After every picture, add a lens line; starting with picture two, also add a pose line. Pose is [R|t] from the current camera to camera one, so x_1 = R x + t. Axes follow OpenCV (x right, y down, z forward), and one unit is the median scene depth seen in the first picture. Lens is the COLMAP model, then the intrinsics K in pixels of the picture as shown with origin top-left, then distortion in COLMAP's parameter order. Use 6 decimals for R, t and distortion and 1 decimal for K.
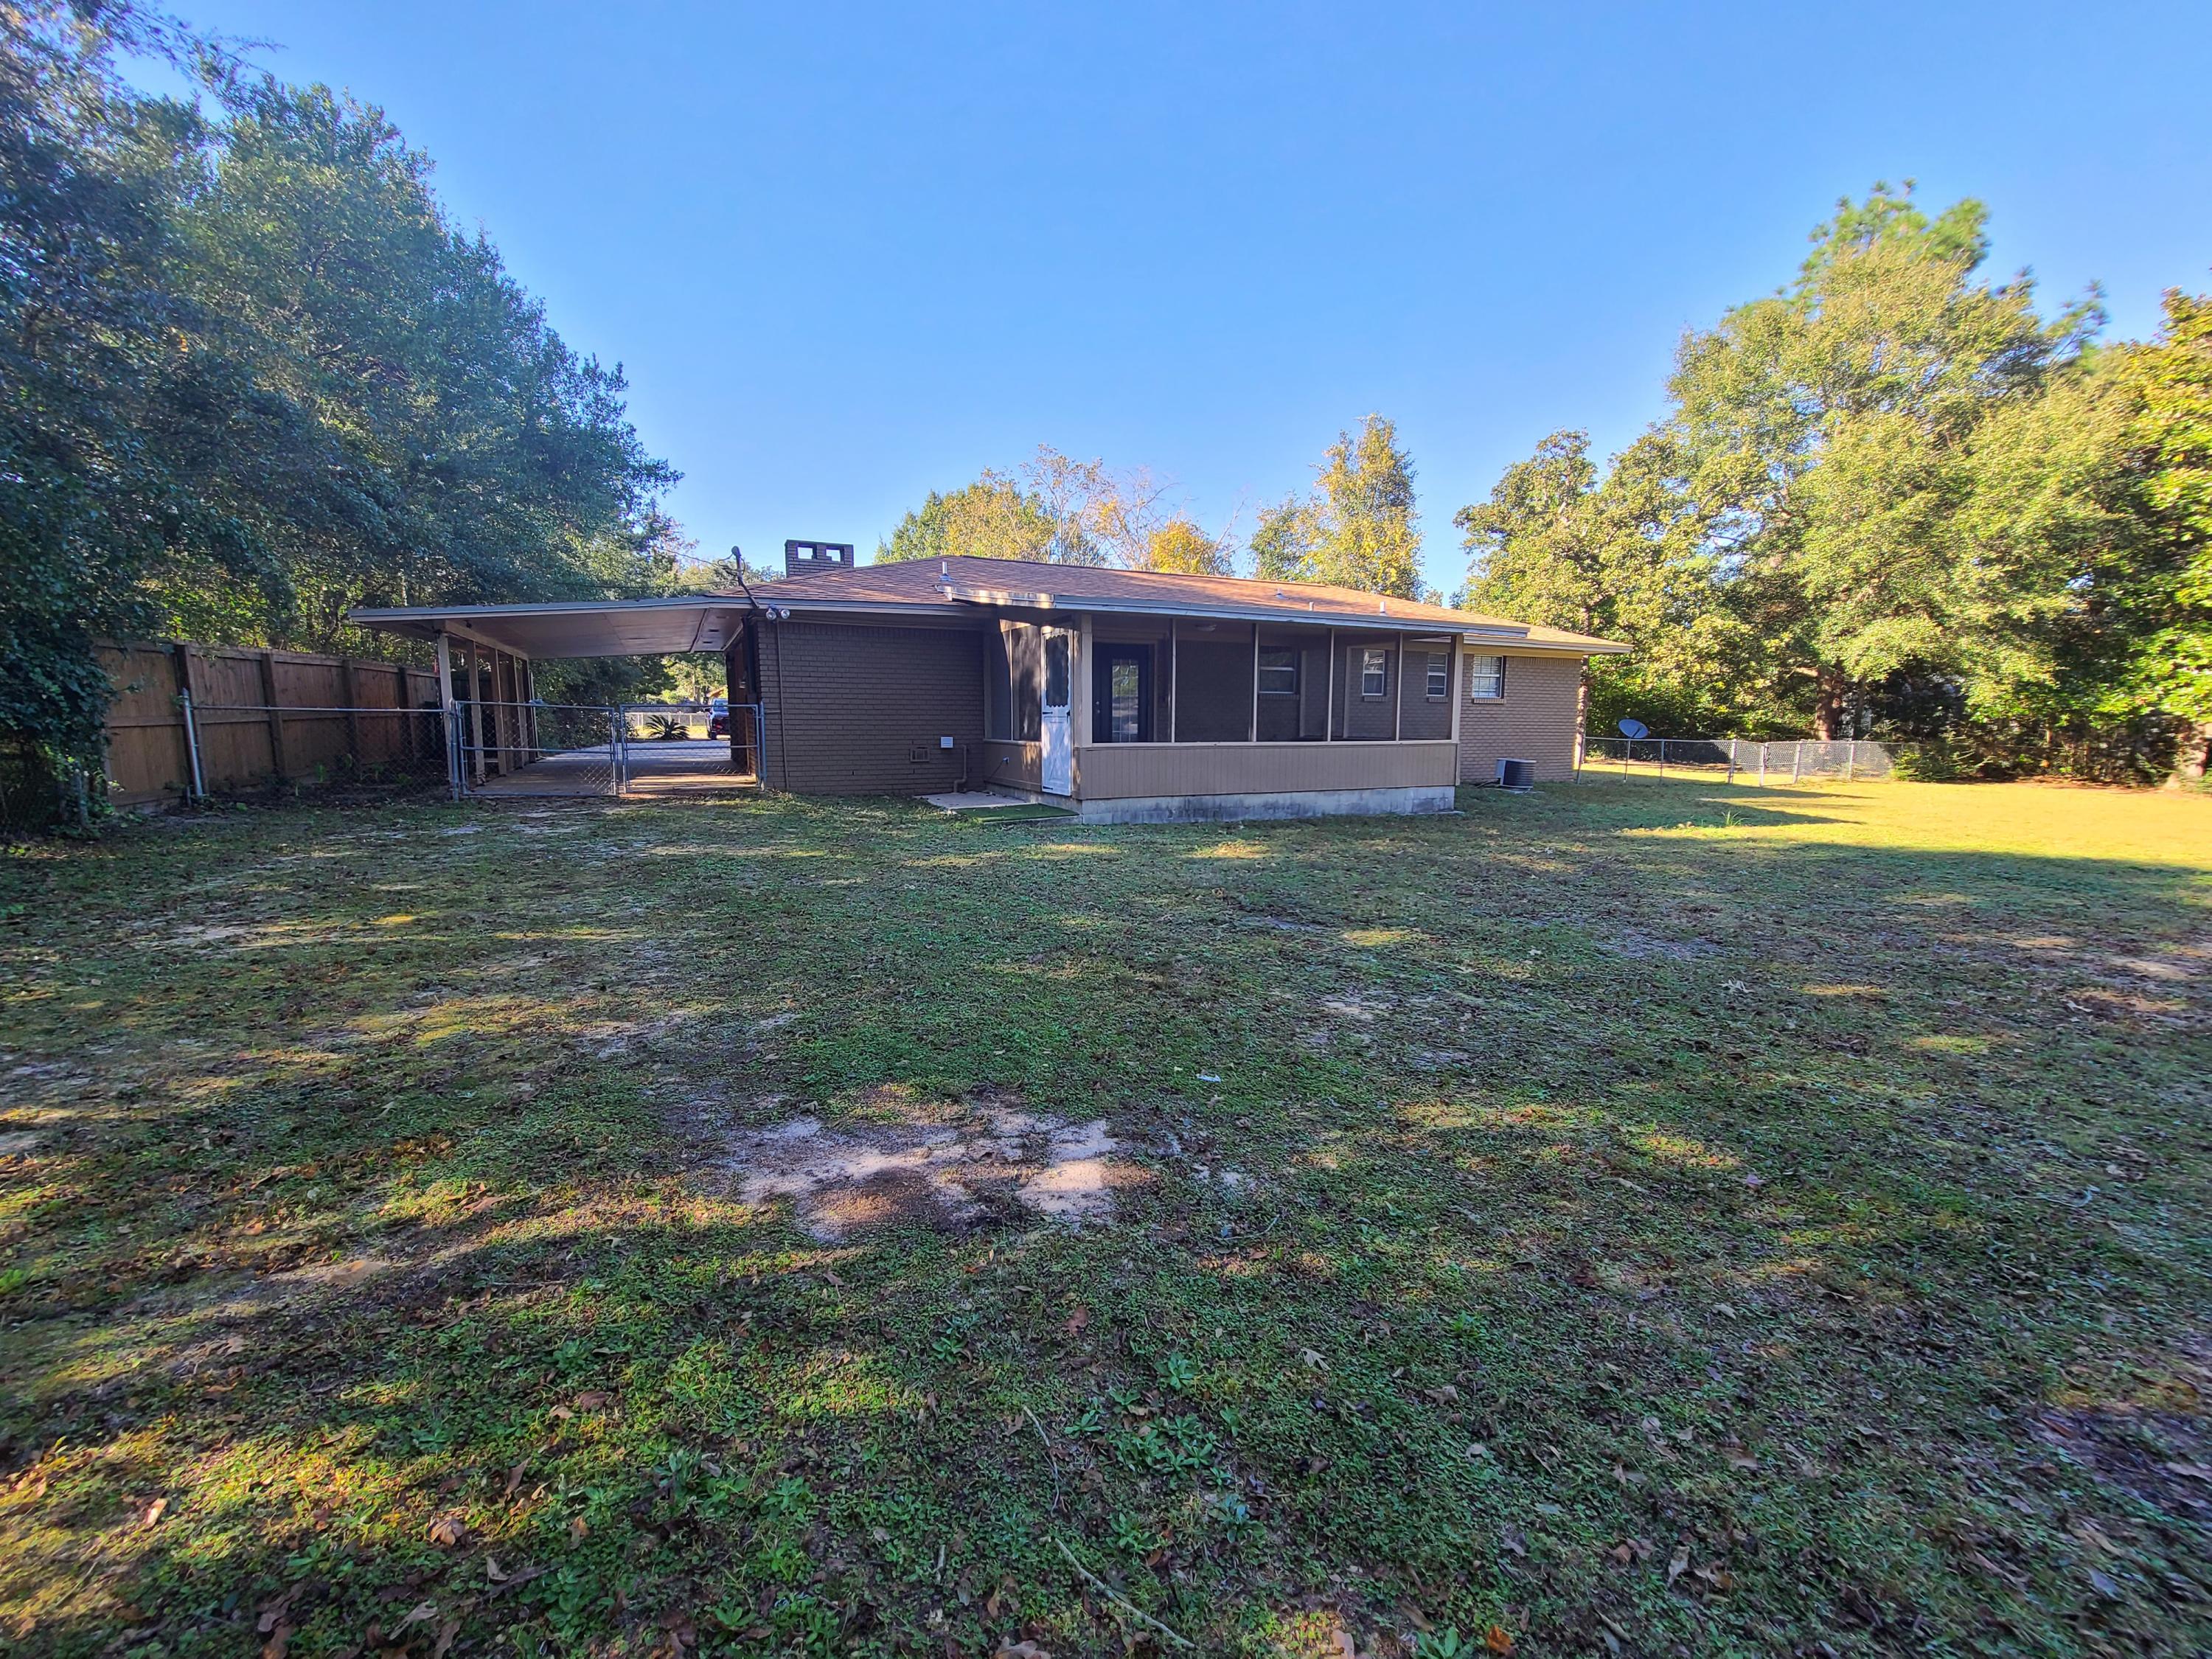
lens RADIAL K [[896.9, 0, 1115.3], [0, 896.9, 838.2], [0, 0, 1]] dist [-0.008663, 0.000134]
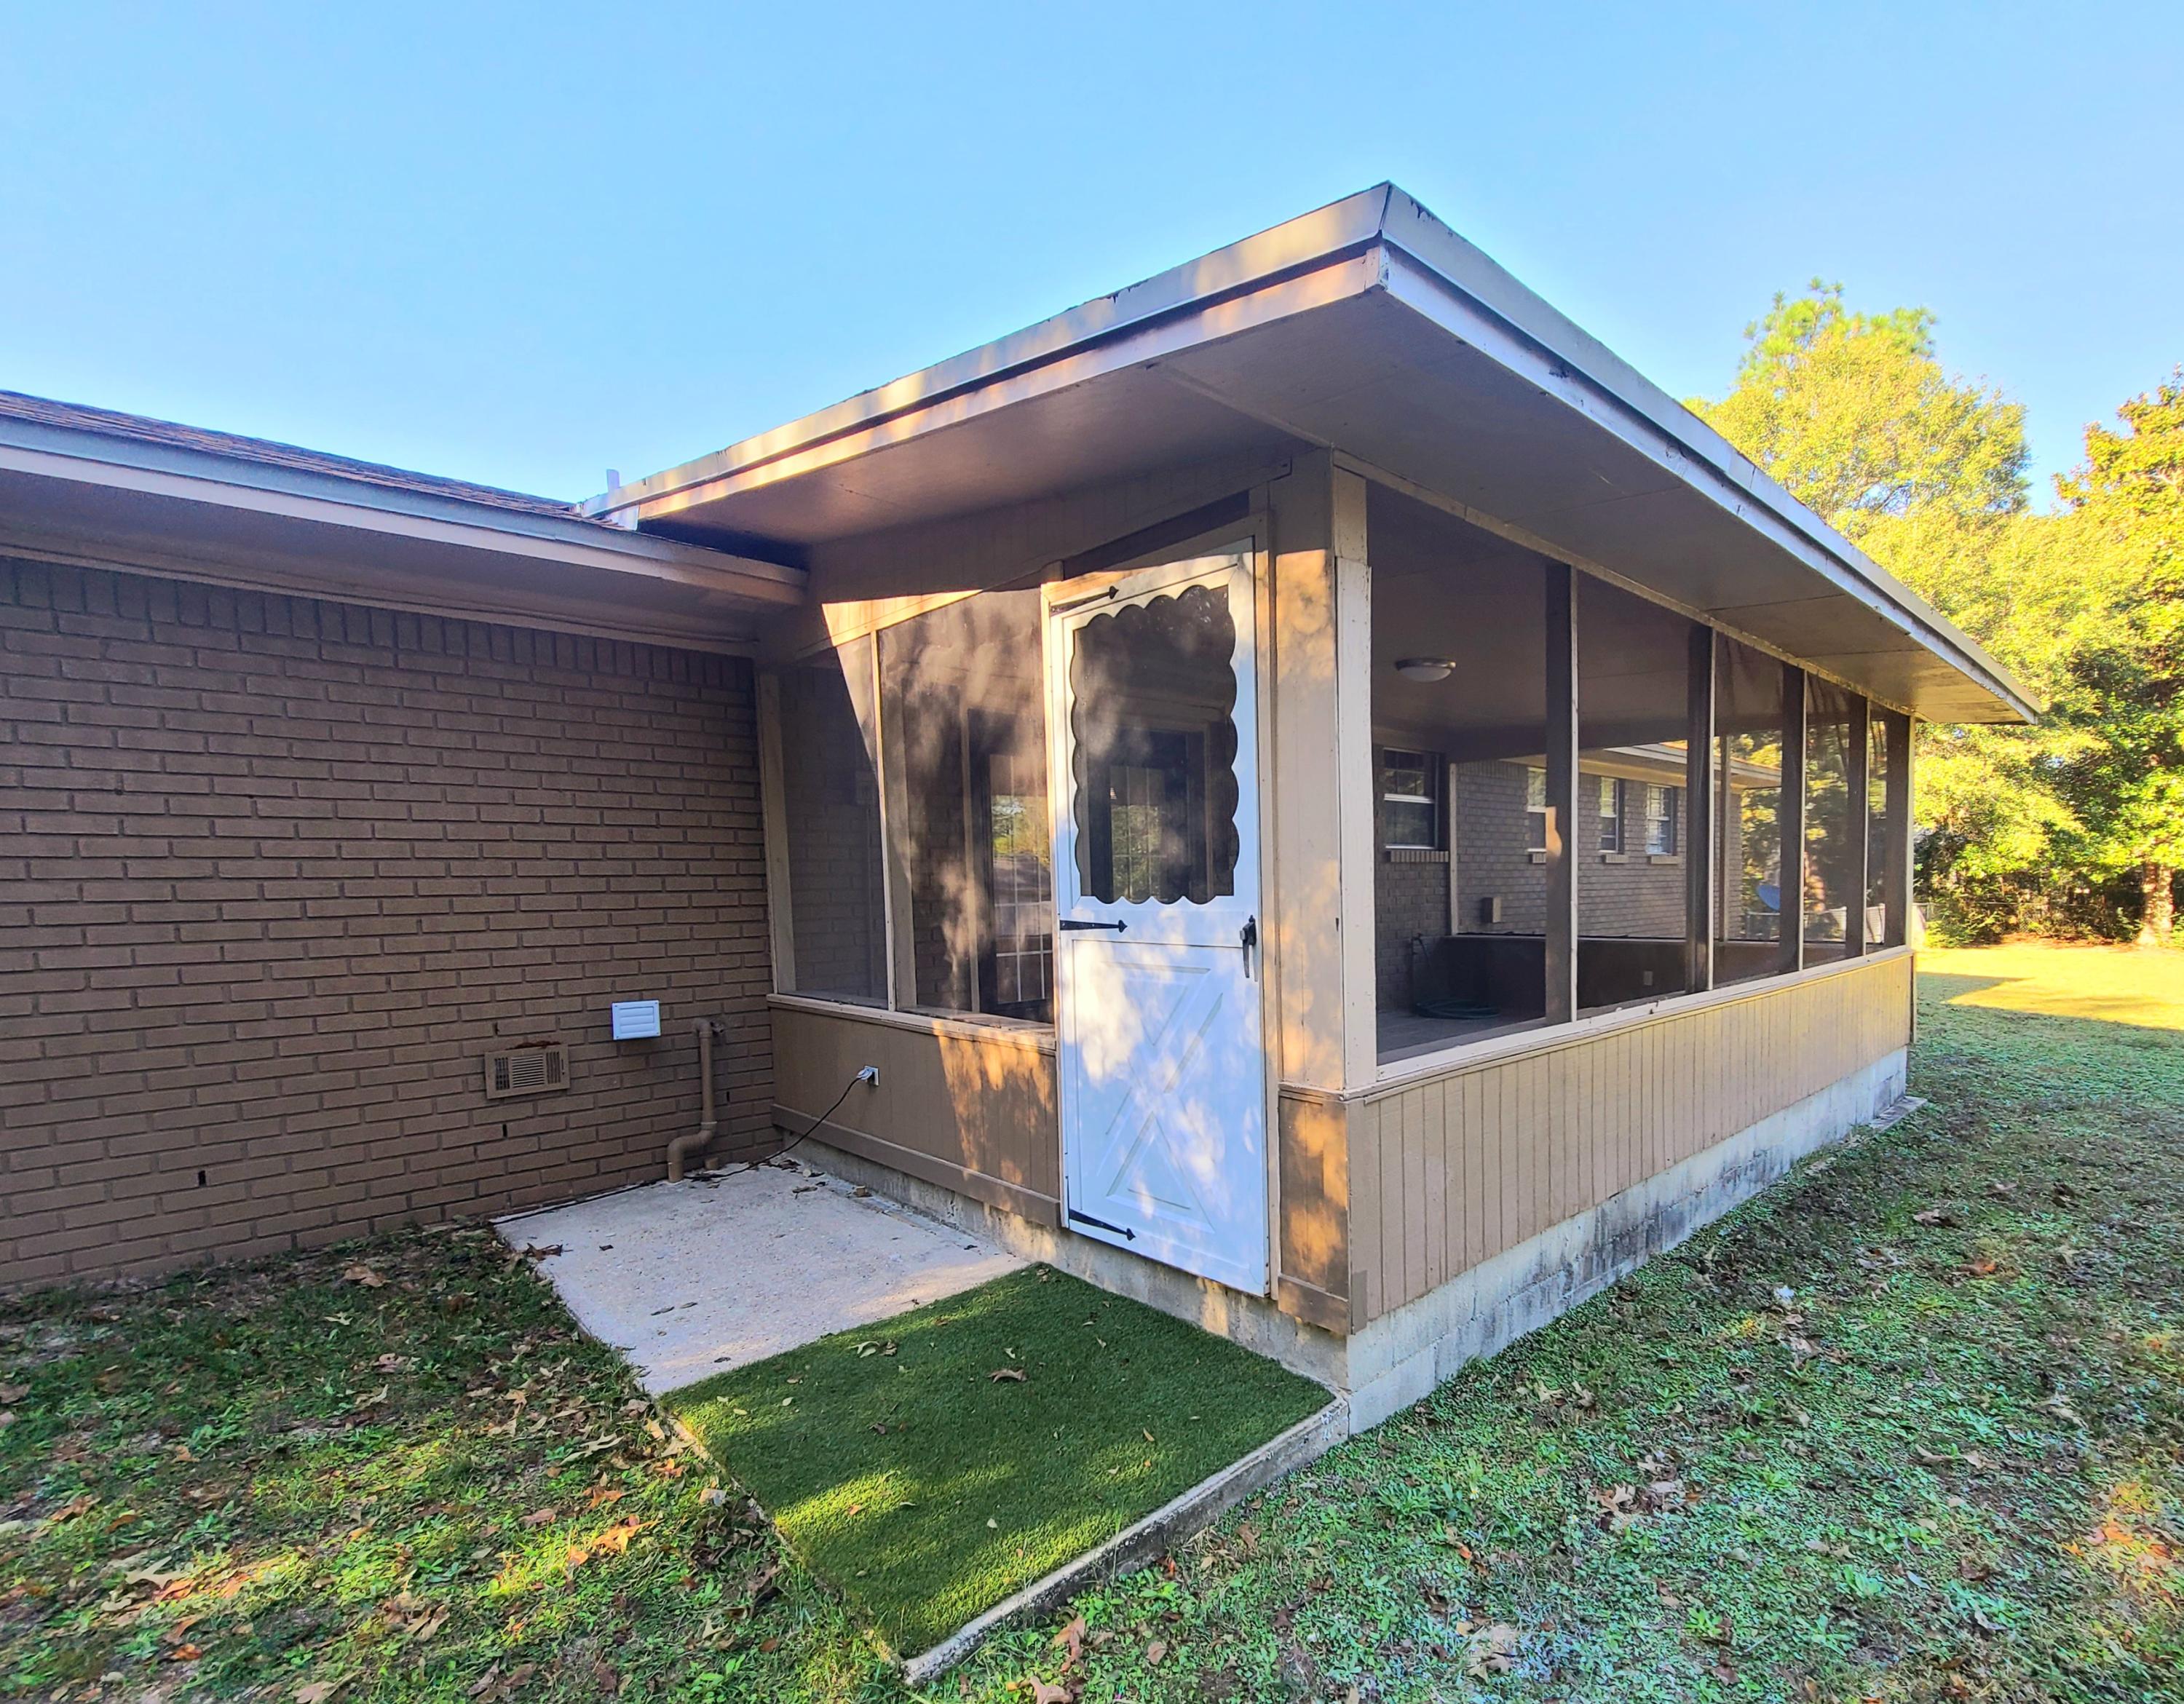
lens RADIAL K [[1061.7, 0, 1250.0], [0, 1061.7, 965.9], [0, 0, 1]] dist [-0.001121, -0.000200]
pose [[0.952870, -0.037110, 0.301101, -0.083466], [0.053034, 0.997584, -0.044884, -0.076639], [-0.298708, 0.058737, 0.952535, 0.496824]]
